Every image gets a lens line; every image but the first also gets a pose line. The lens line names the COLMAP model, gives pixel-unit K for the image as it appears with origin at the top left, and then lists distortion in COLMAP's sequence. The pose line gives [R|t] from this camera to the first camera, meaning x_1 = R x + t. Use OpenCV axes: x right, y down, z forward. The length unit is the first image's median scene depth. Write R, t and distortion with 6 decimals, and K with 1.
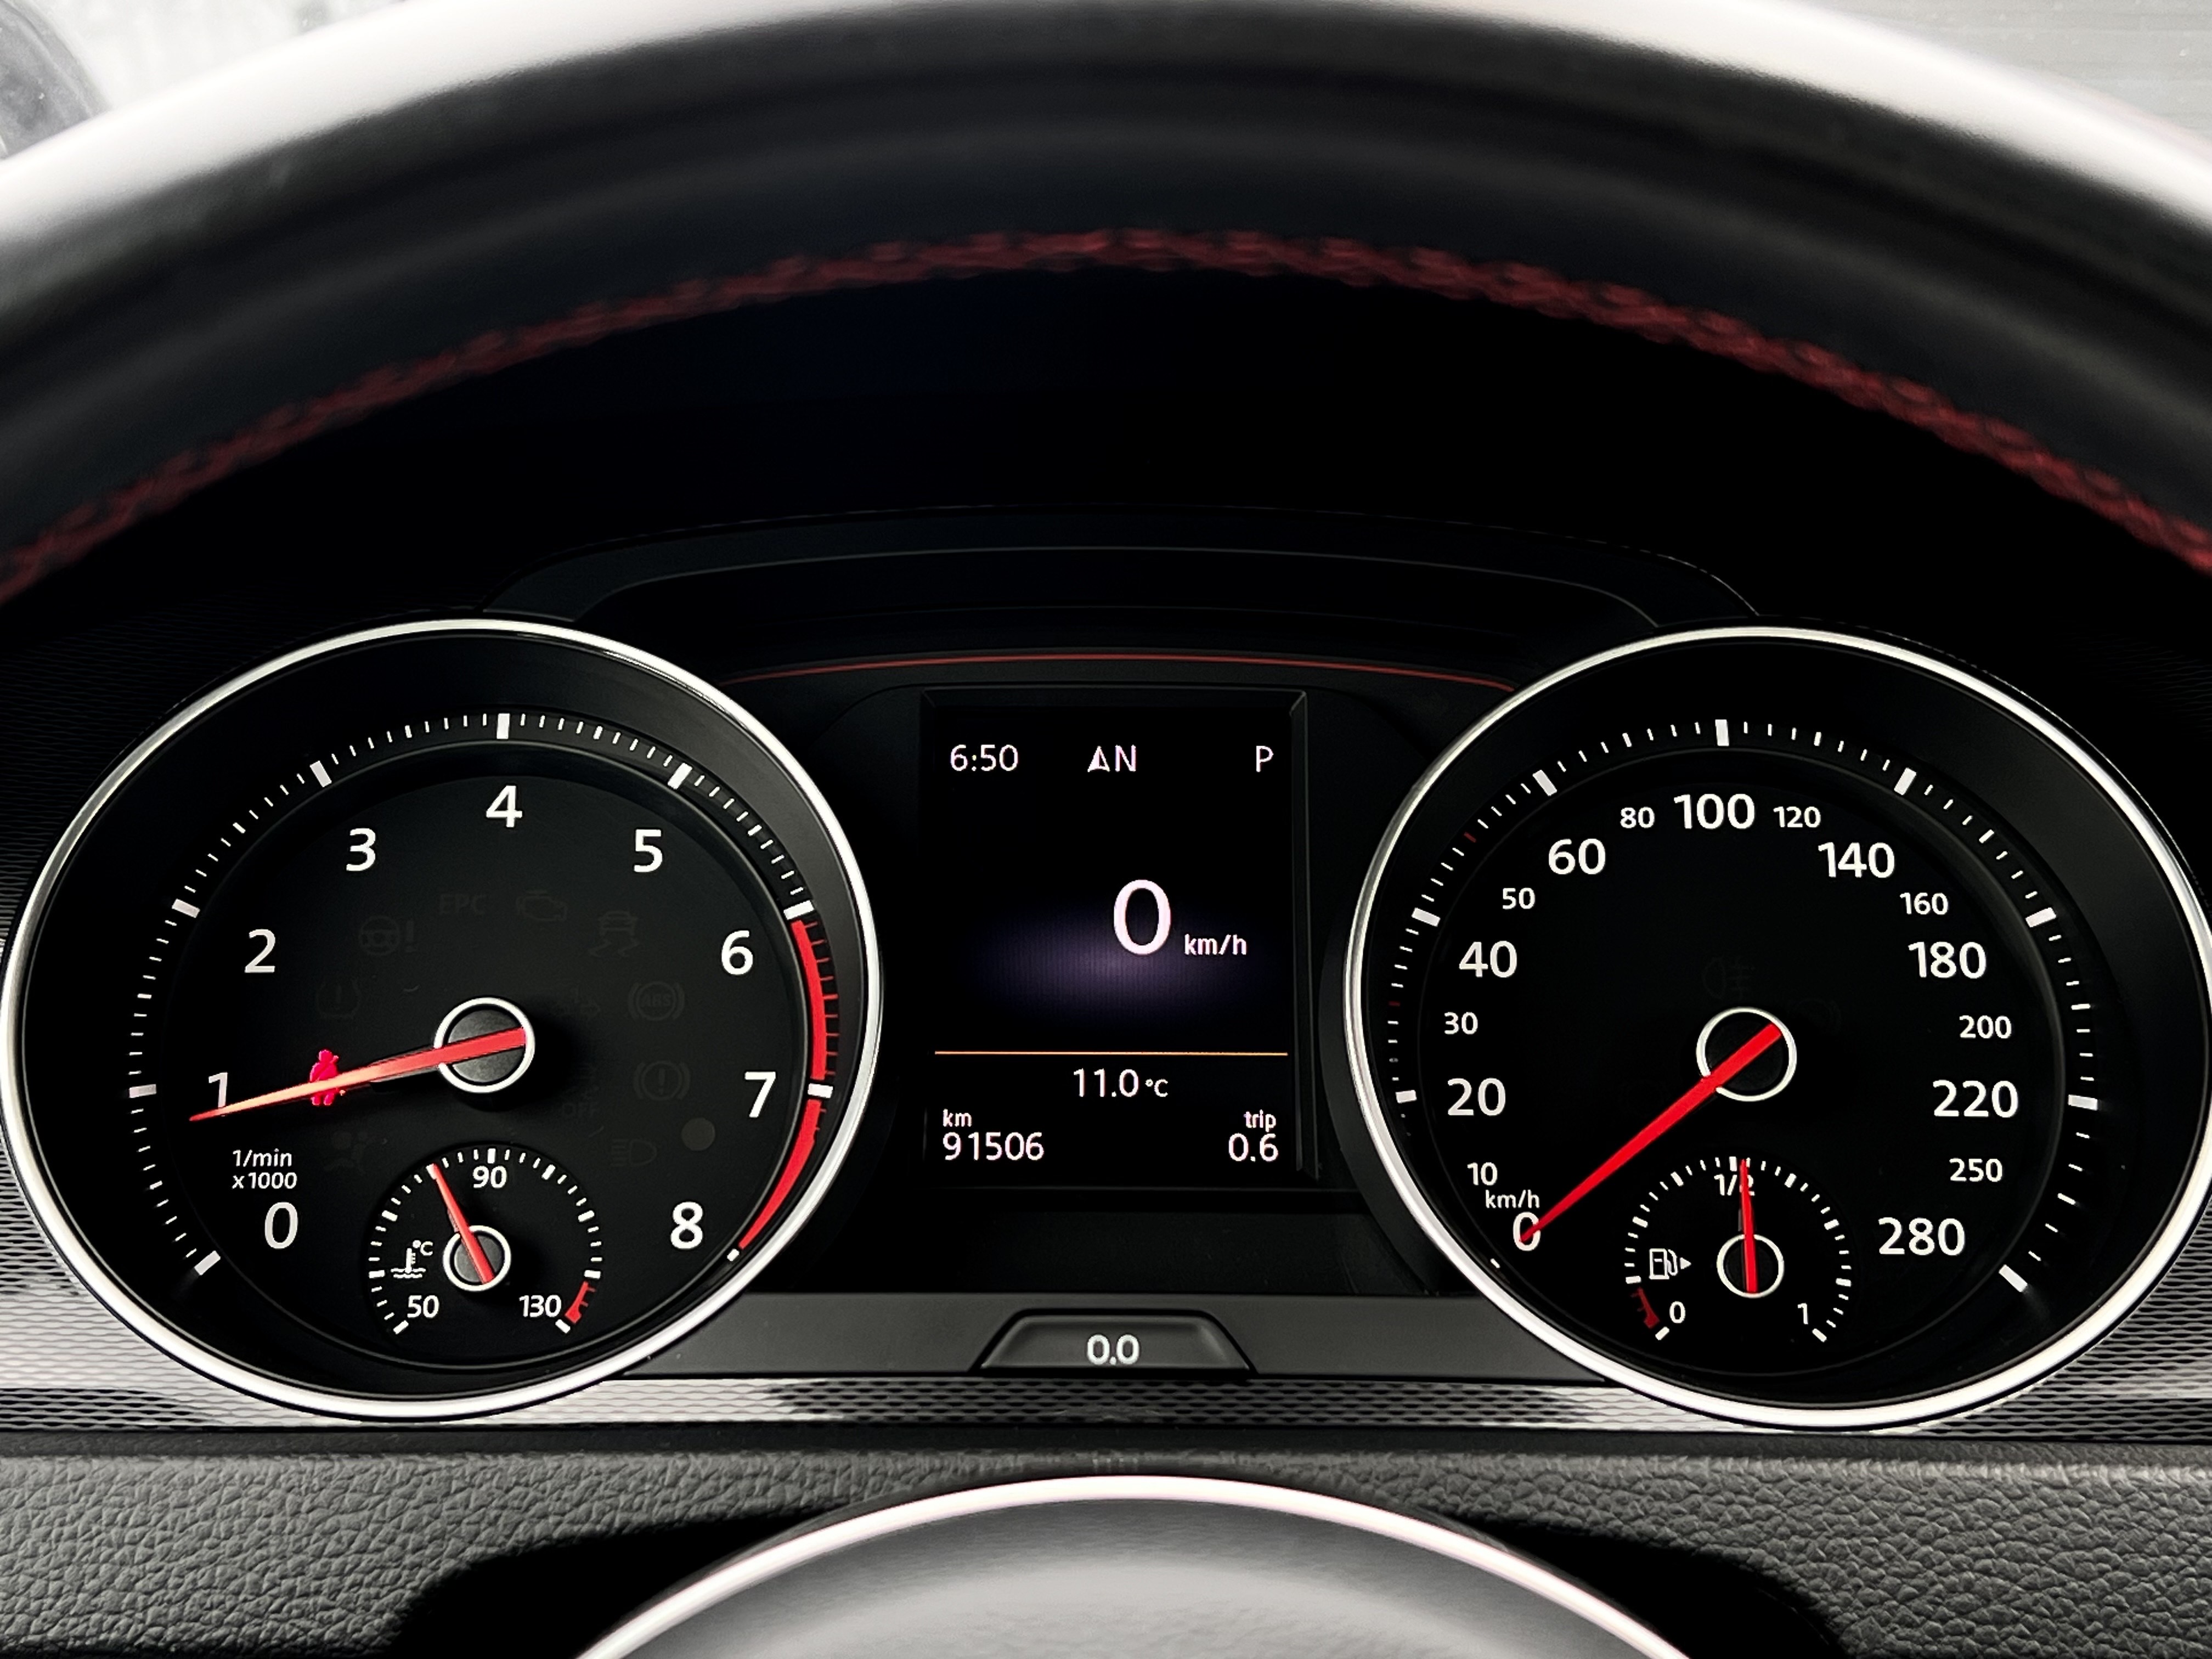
lens RADIAL K [[3616.0, 0, 1106.0], [0, 3616.0, 829.5], [0, 0, 1]] dist [0.208109, -0.748367]
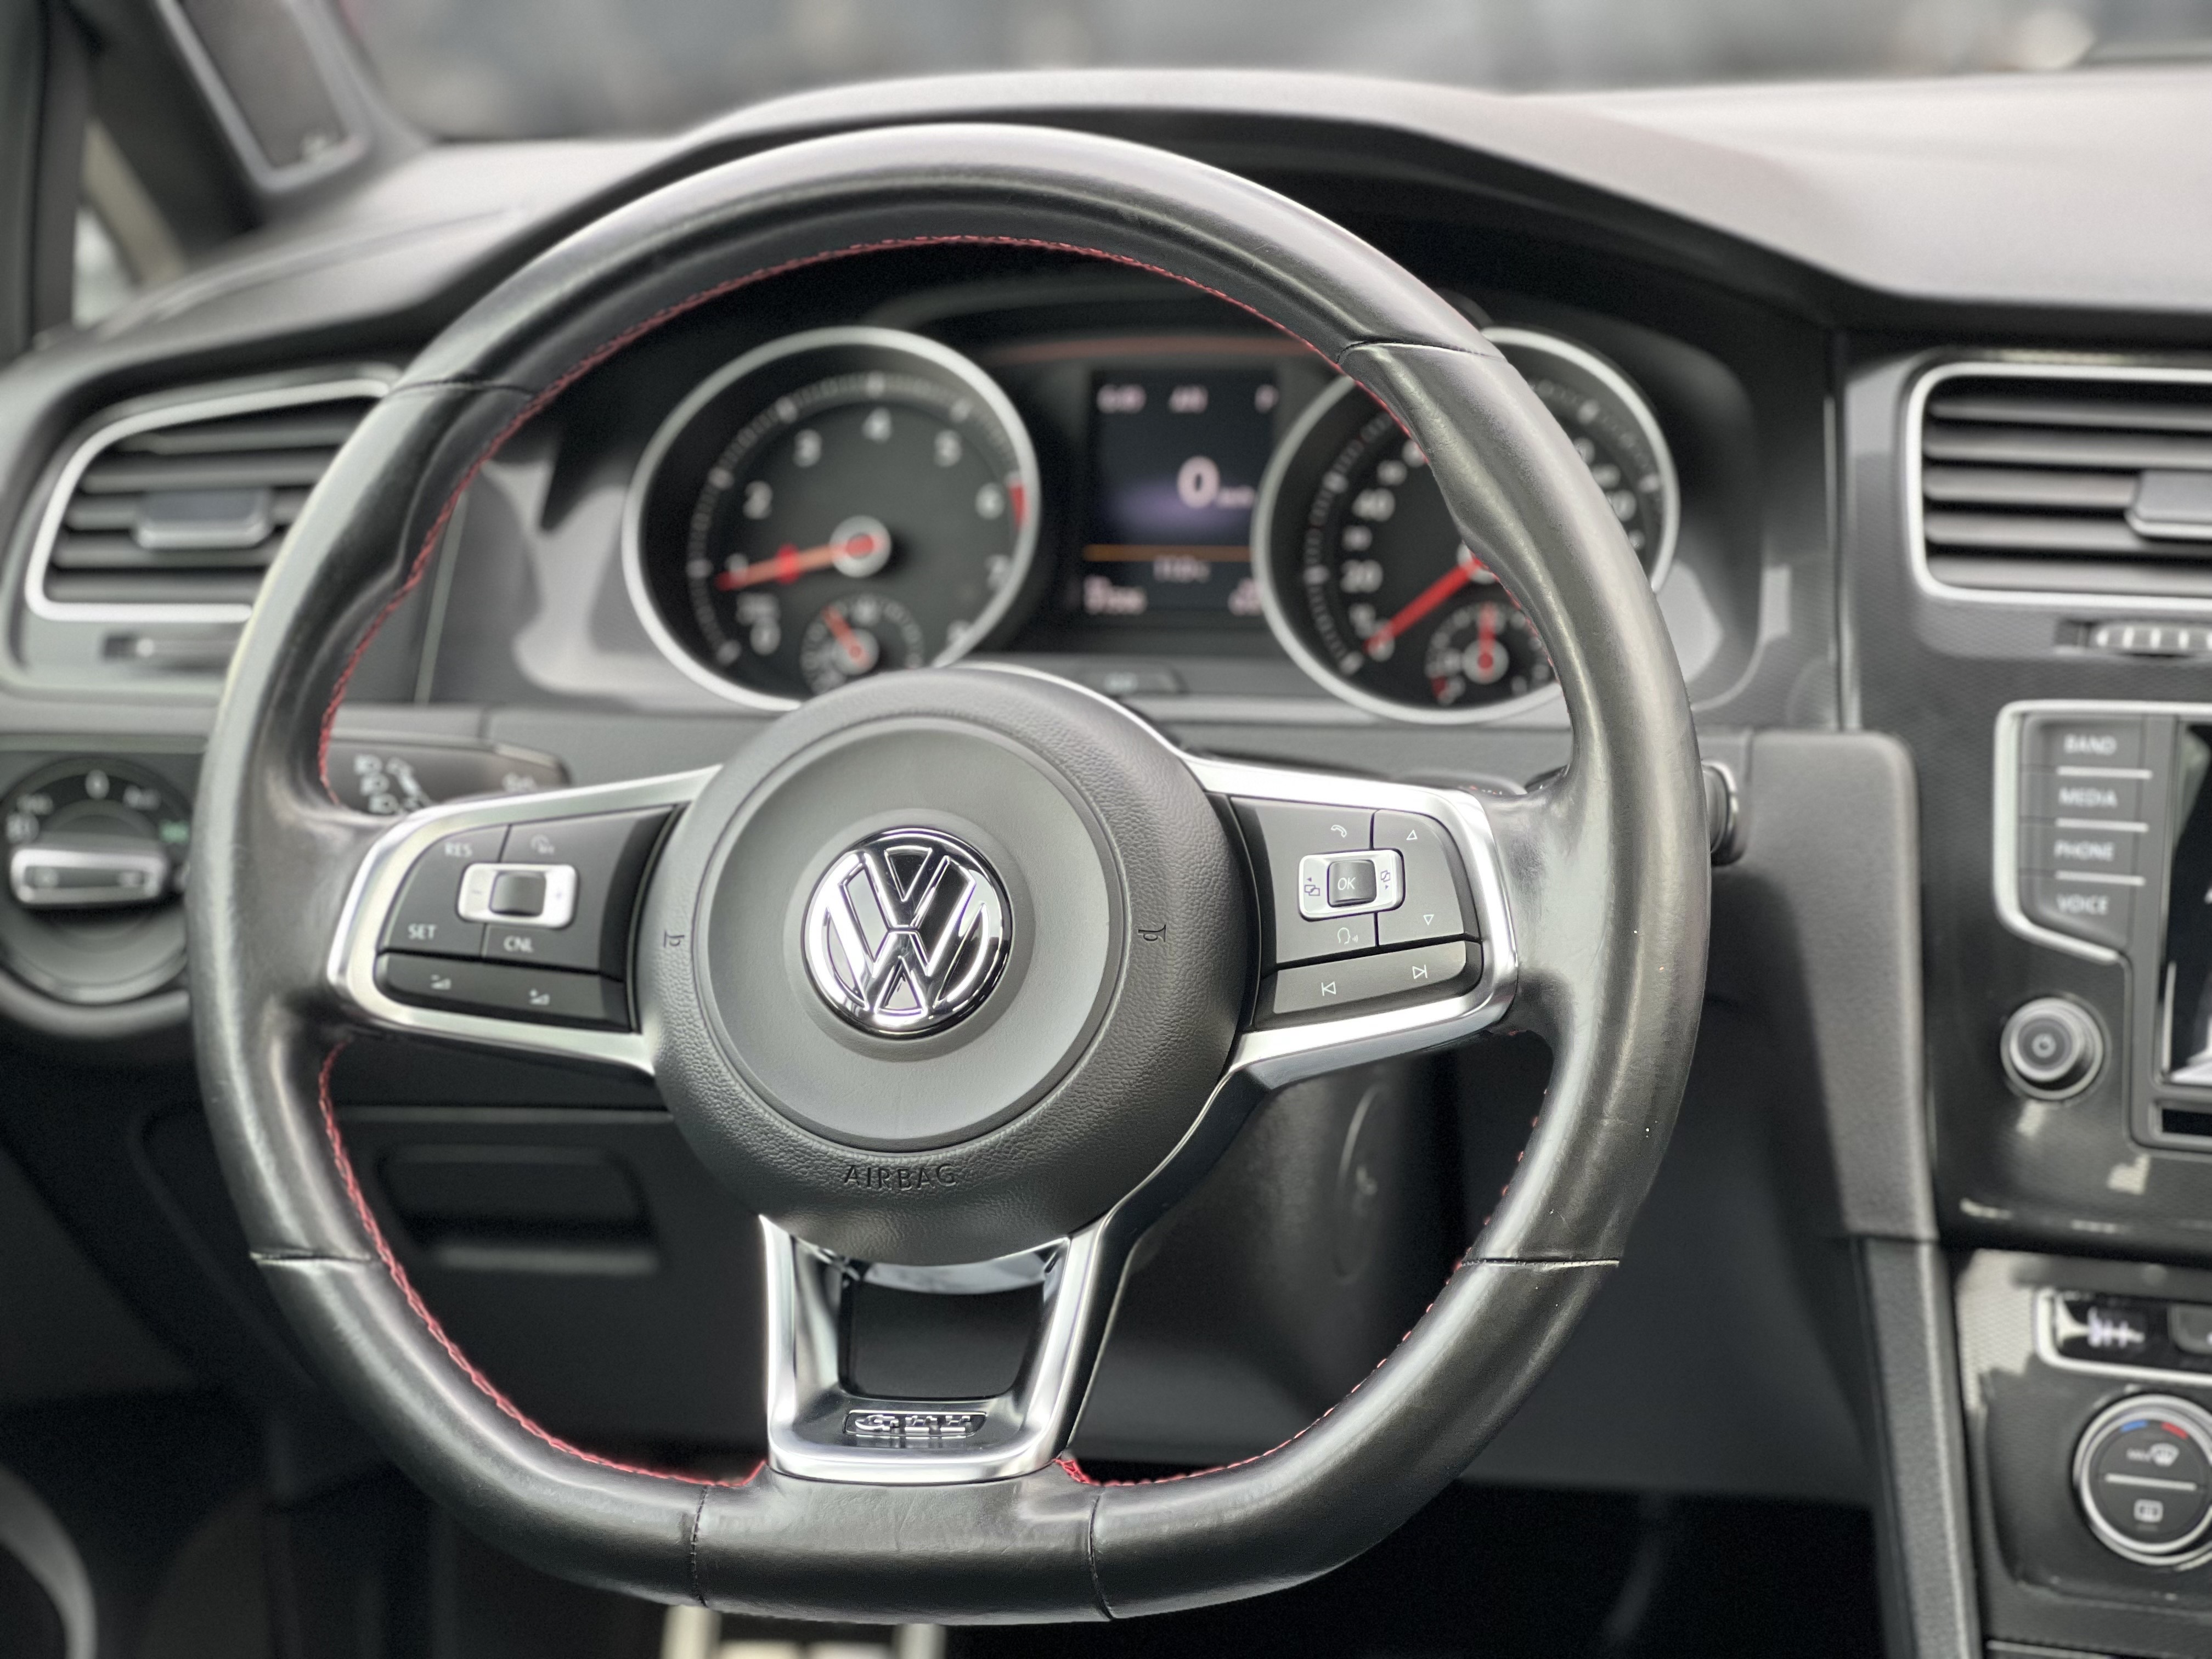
lens RADIAL K [[4939.7, 0, 1096.8], [0, 4939.7, 830.0], [0, 0, 1]] dist [-0.212308, 5.199113]
pose [[0.972232, 0.016029, -0.233469, 0.577187], [0.004160, 0.996310, 0.085725, -0.016862], [0.233982, -0.084316, 0.968578, -1.568656]]
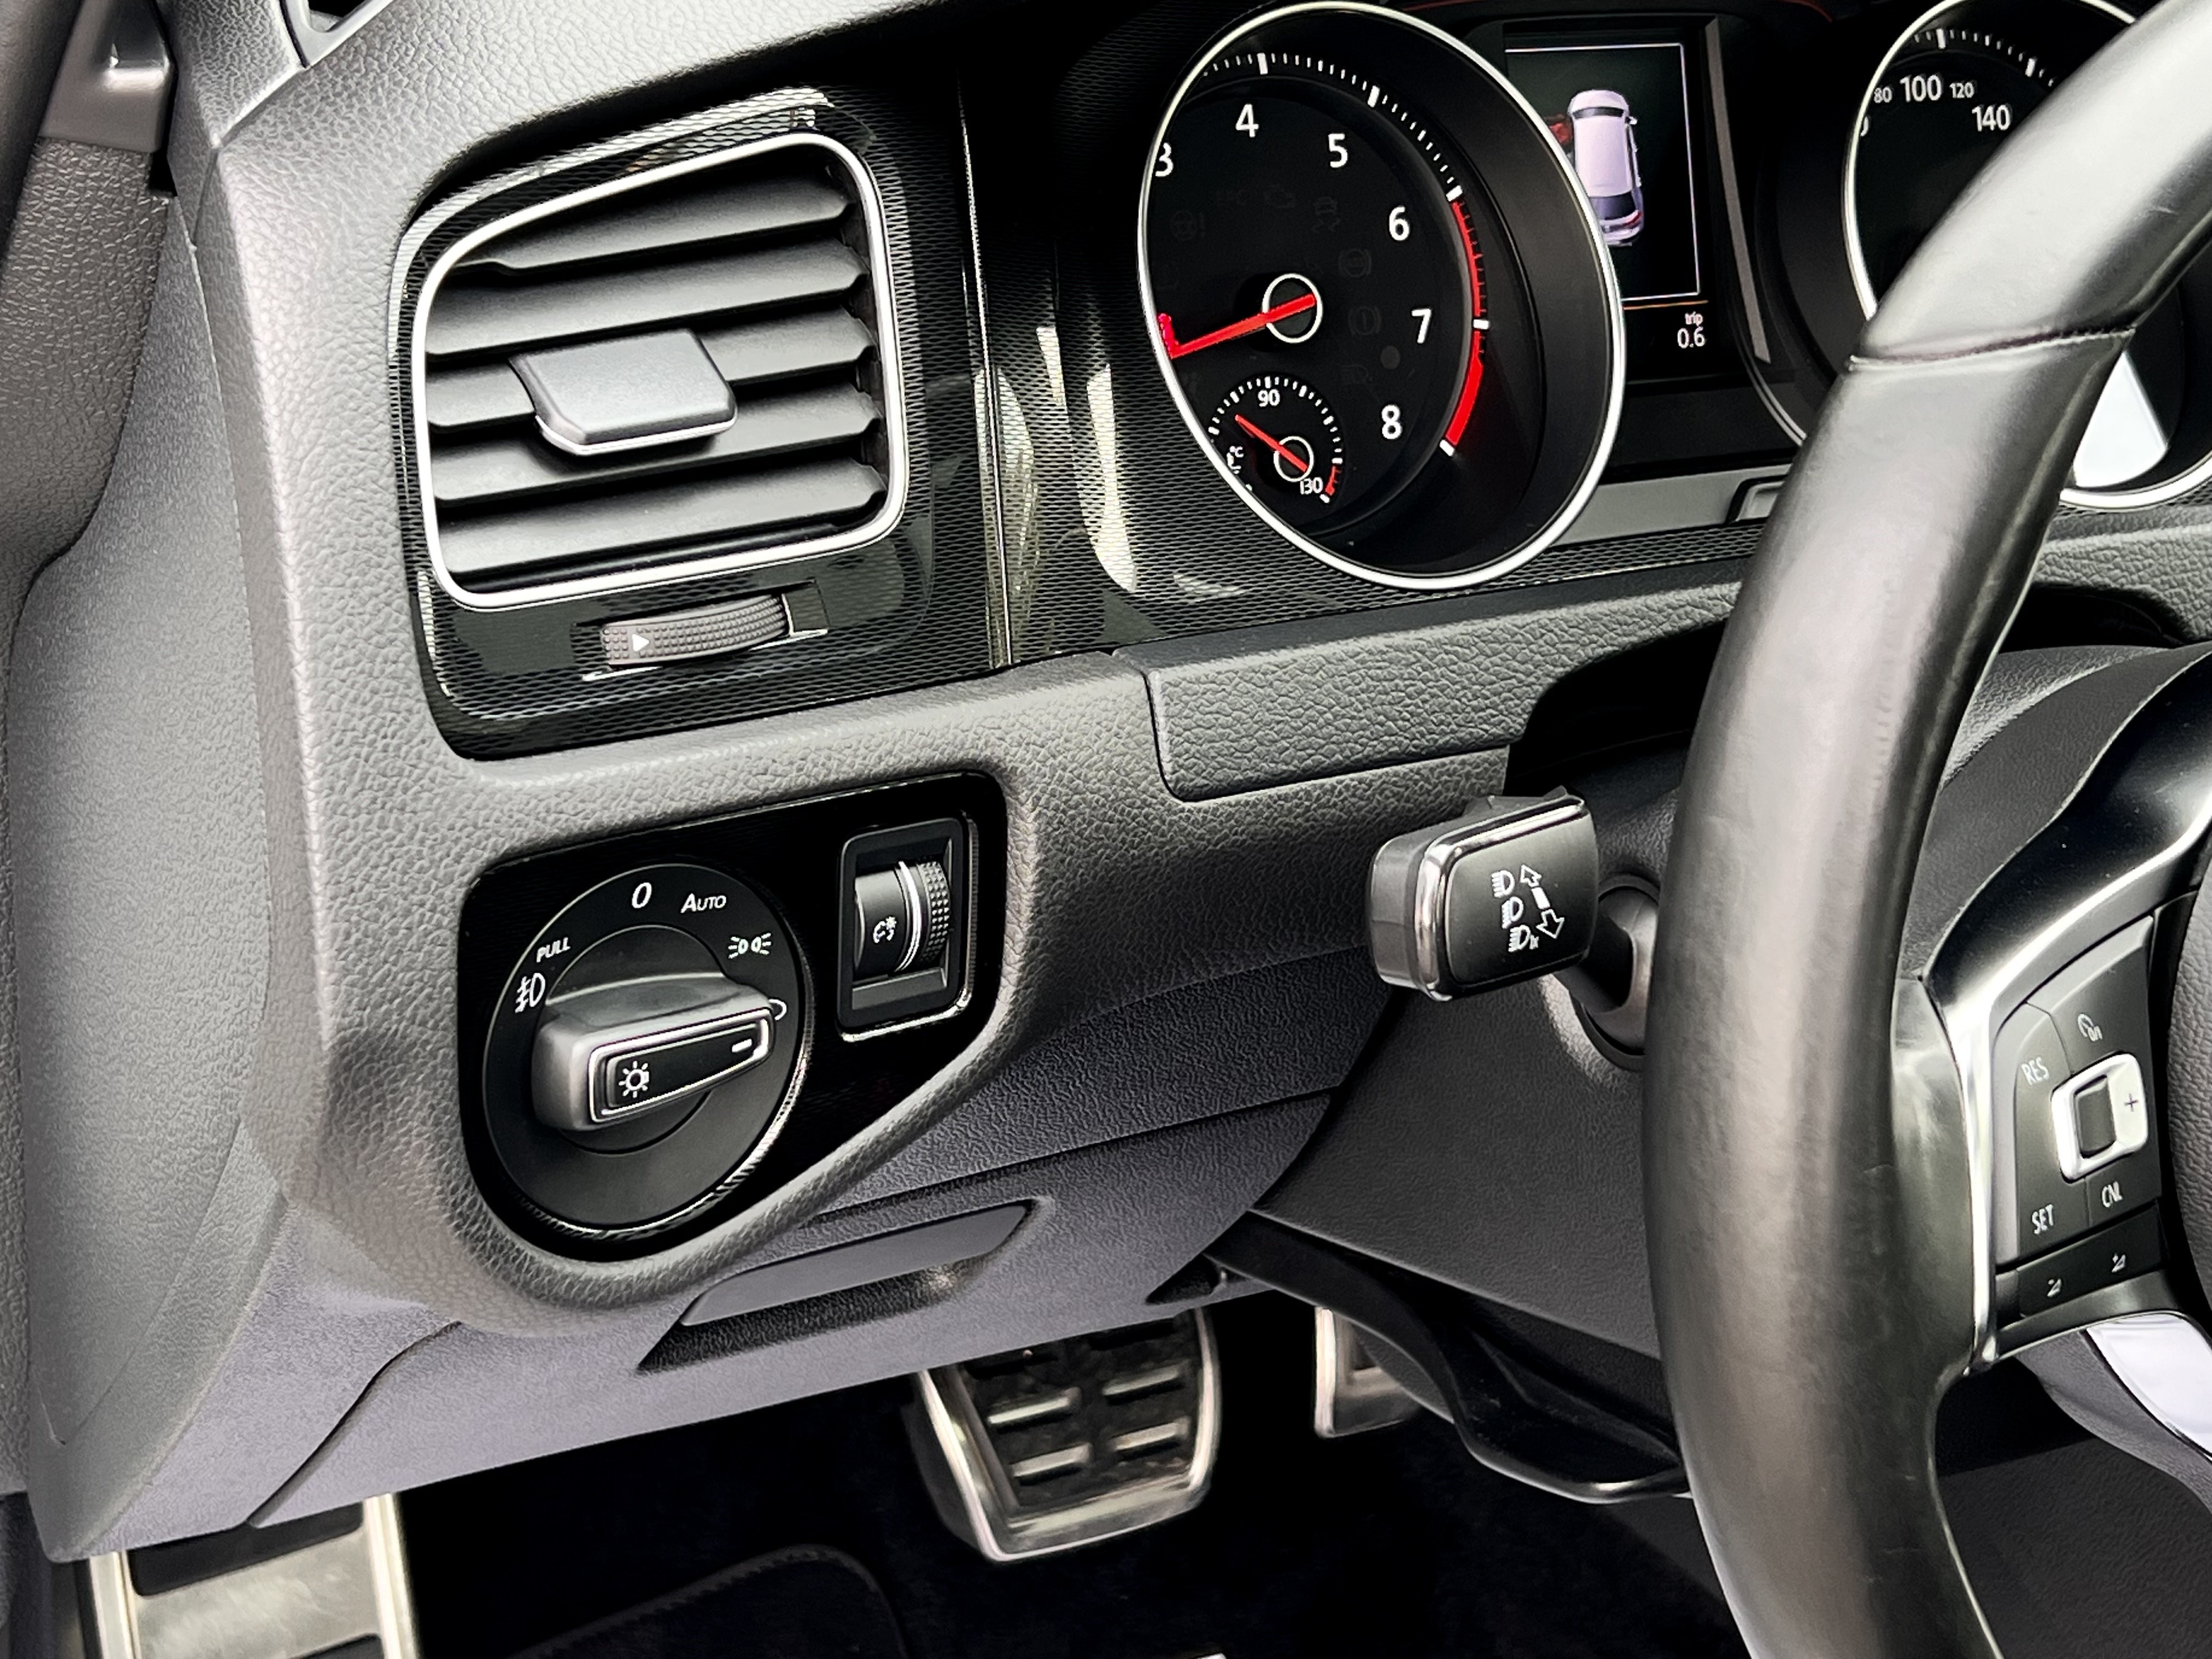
lens RADIAL K [[3655.2, 0, 1103.9], [0, 3655.2, 866.2], [0, 0, 1]] dist [0.224934, -0.999870]
pose [[0.862135, -0.139011, 0.487236, -0.942802], [-0.040324, 0.939753, 0.339468, -0.214701], [-0.505071, -0.312315, 0.804588, -0.172674]]
